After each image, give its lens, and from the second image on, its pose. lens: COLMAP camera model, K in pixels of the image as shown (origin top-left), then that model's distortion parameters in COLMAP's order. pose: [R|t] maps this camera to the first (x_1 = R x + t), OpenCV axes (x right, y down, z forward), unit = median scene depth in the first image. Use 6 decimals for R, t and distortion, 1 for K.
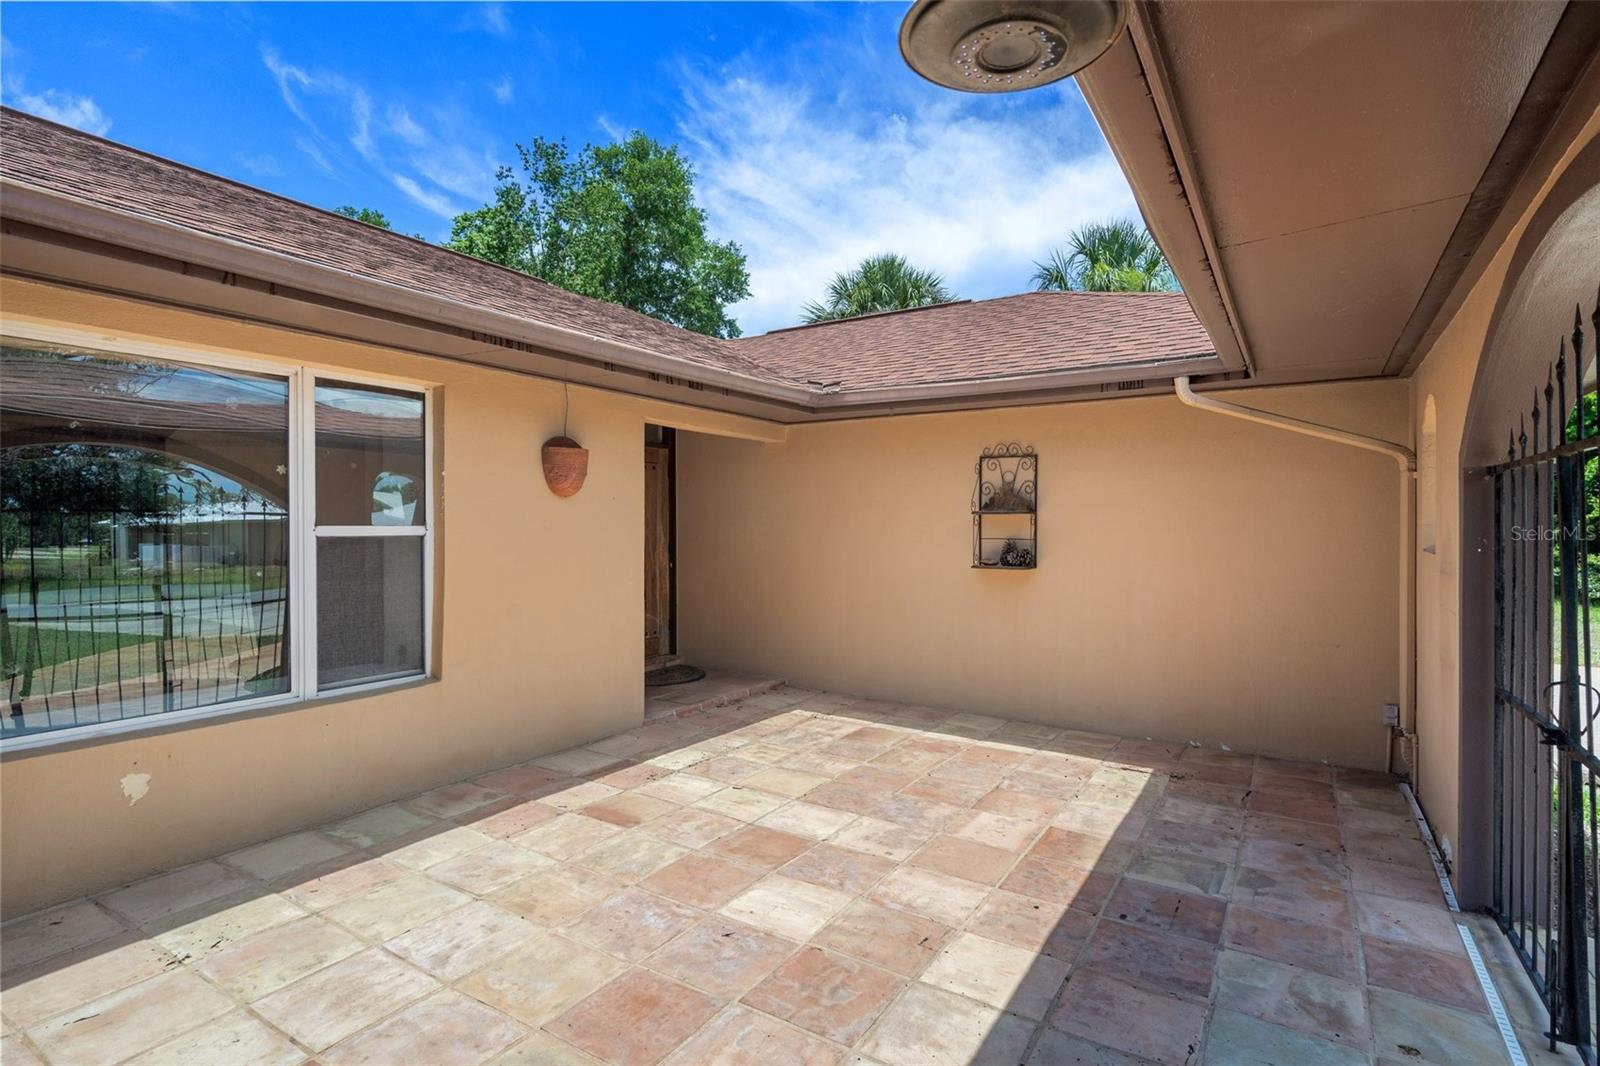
lens RADIAL K [[815.0, 0, 800.0], [0, 815.0, 533.0], [0, 0, 1]] dist [-0.000813, -0.000014]
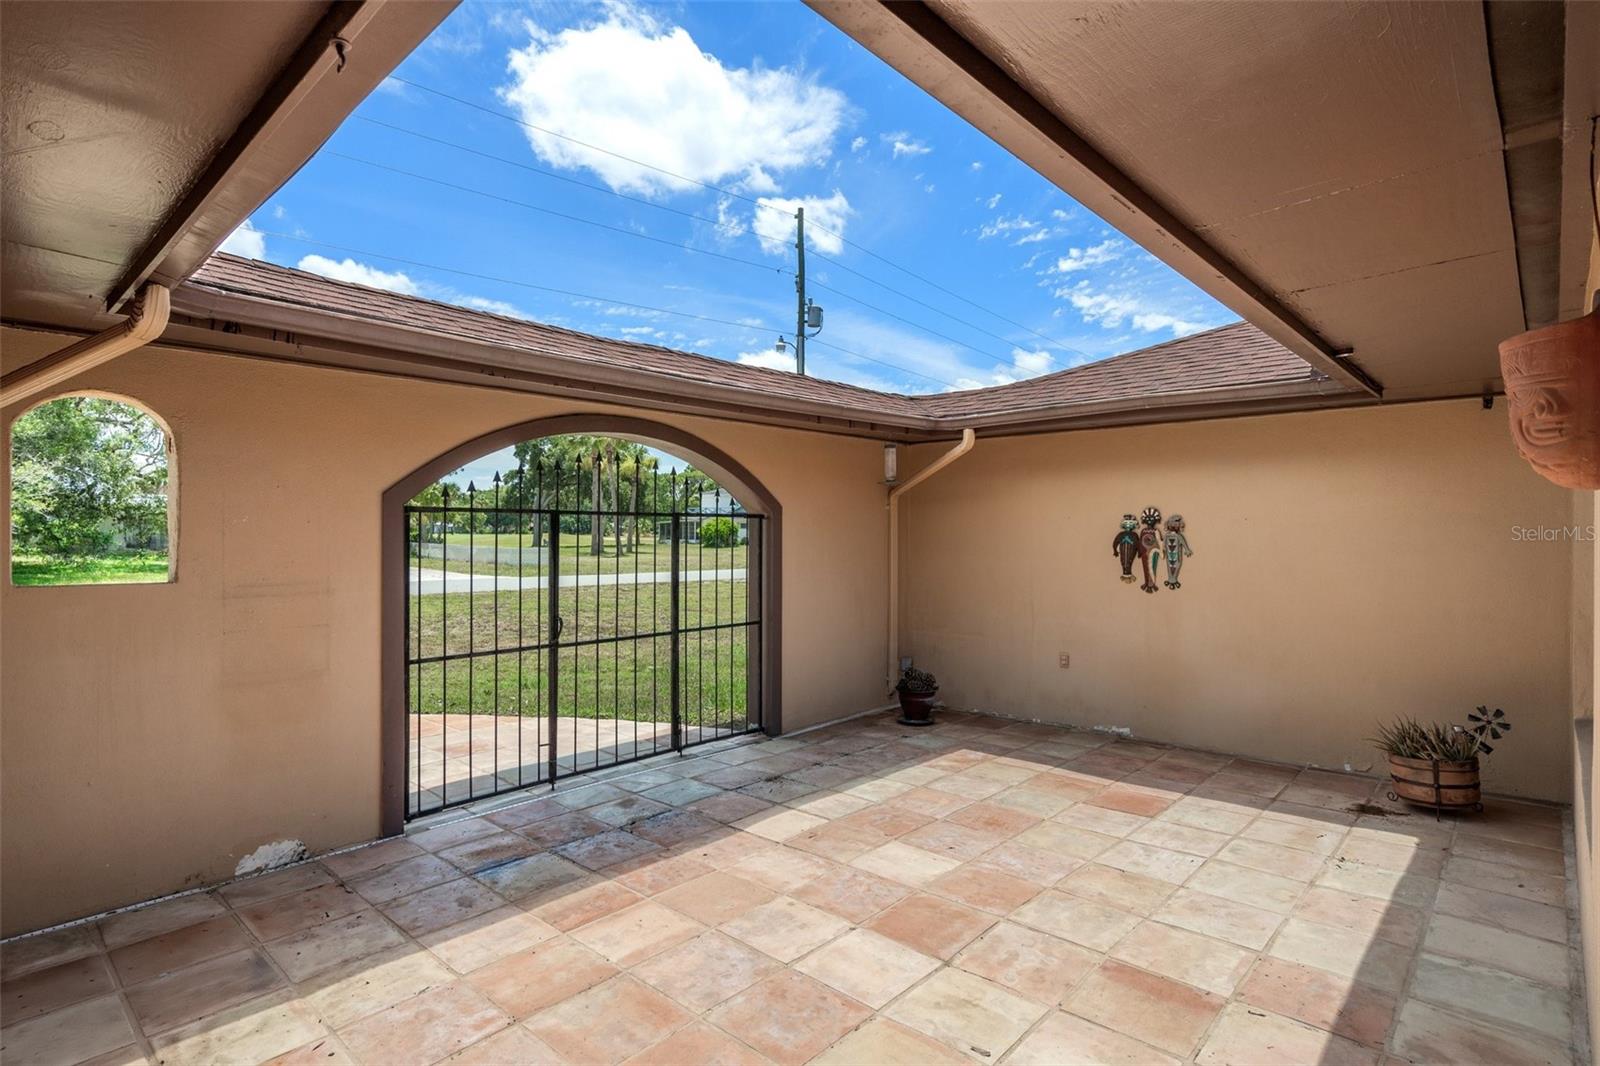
lens RADIAL K [[815.0, 0, 800.0], [0, 815.0, 533.0], [0, 0, 1]] dist [-0.000813, -0.000014]
pose [[-0.982653, -0.001866, 0.185444, -0.072307], [-0.000516, 0.999973, 0.007326, -0.038627], [-0.185452, 0.007103, -0.982628, 1.882899]]
